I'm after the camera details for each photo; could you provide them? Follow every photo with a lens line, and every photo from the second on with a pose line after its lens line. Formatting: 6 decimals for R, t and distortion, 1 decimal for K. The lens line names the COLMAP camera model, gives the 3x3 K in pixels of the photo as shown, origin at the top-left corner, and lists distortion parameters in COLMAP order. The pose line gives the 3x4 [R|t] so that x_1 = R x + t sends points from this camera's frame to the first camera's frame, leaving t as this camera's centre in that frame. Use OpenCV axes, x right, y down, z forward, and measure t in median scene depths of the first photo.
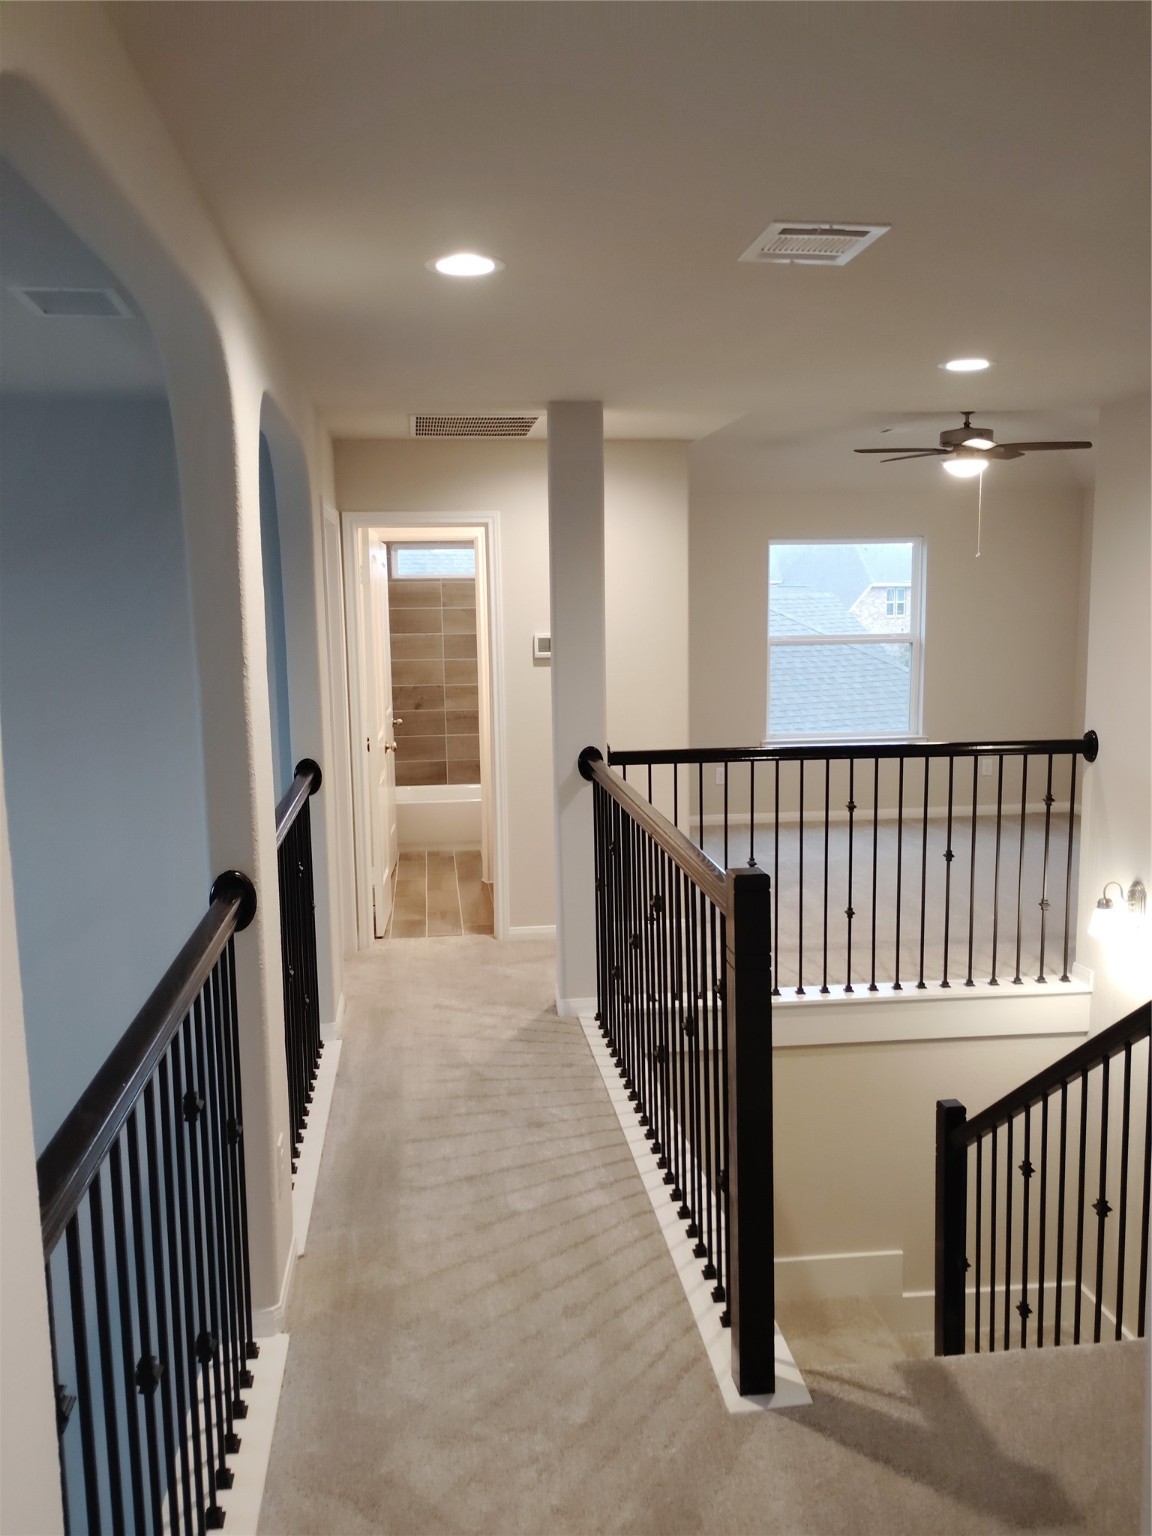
lens RADIAL K [[1273.7, 0, 576.0], [0, 1273.7, 768.0], [0, 0, 1]] dist [0.068961, -0.083878]
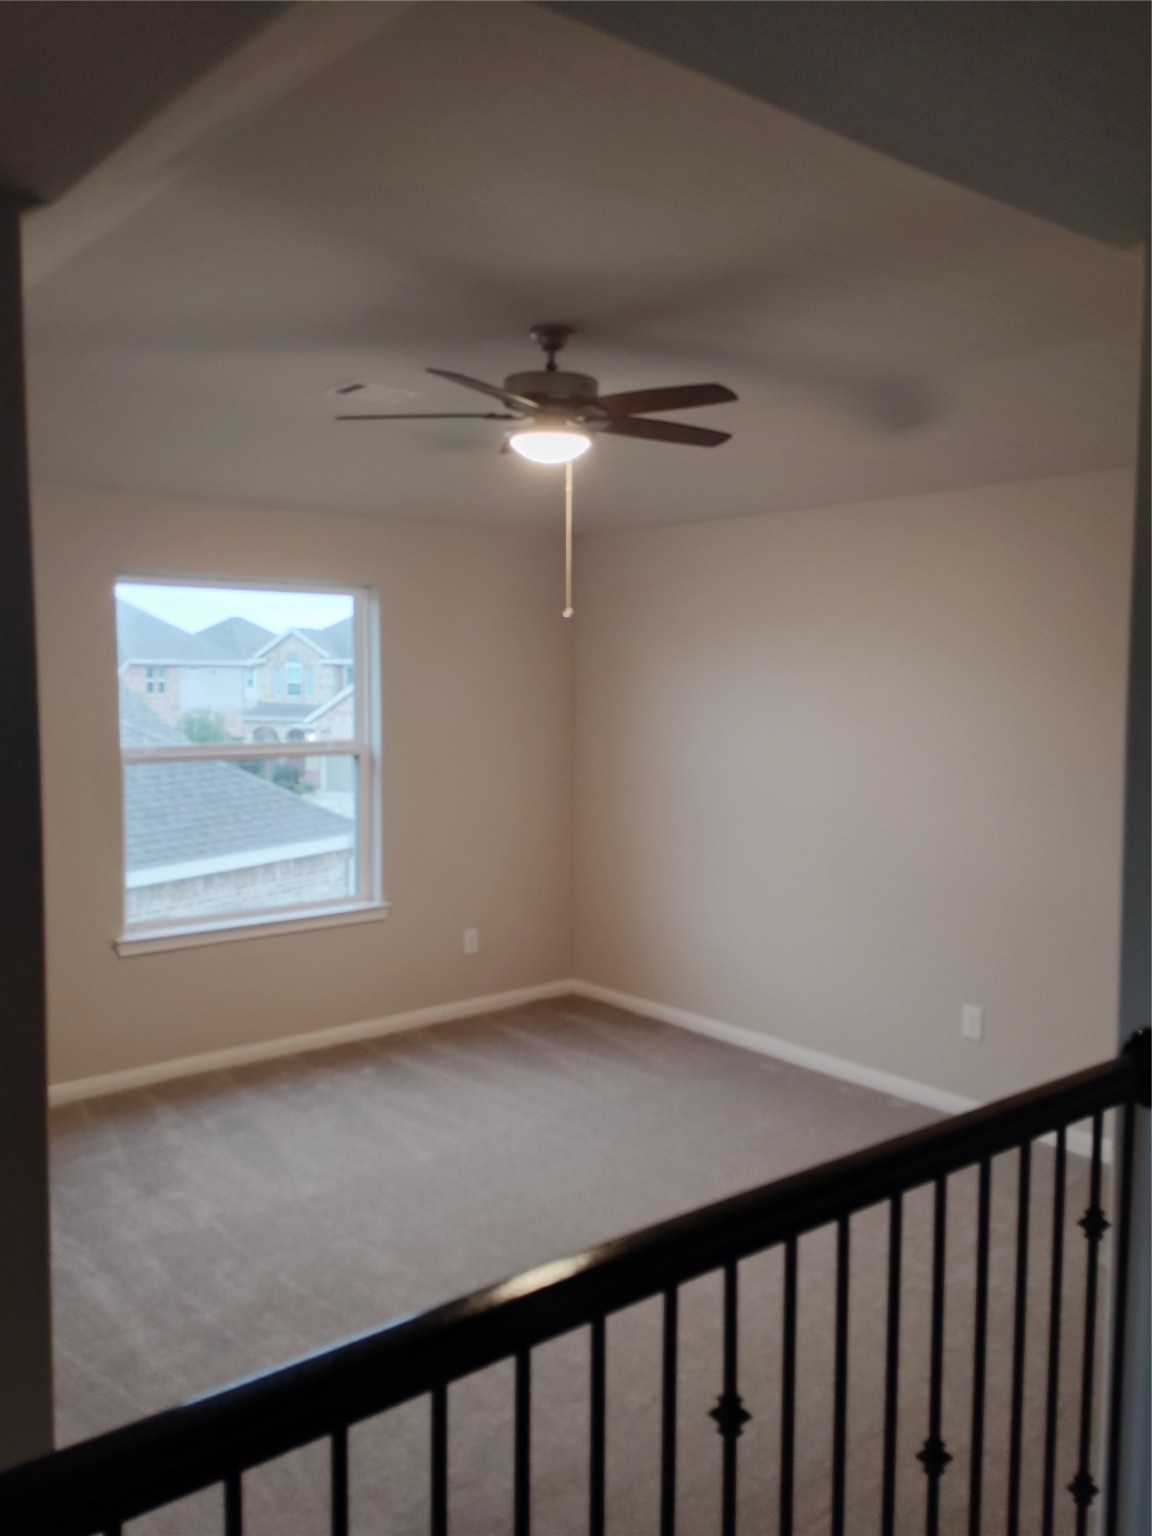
lens RADIAL K [[1273.7, 0, 576.0], [0, 1273.7, 768.0], [0, 0, 1]] dist [0.068961, -0.083878]
pose [[0.842432, -0.026723, 0.538139, 0.011037], [0.059200, 0.997313, -0.043151, -0.038706], [-0.535540, 0.068210, 0.841751, 0.278724]]
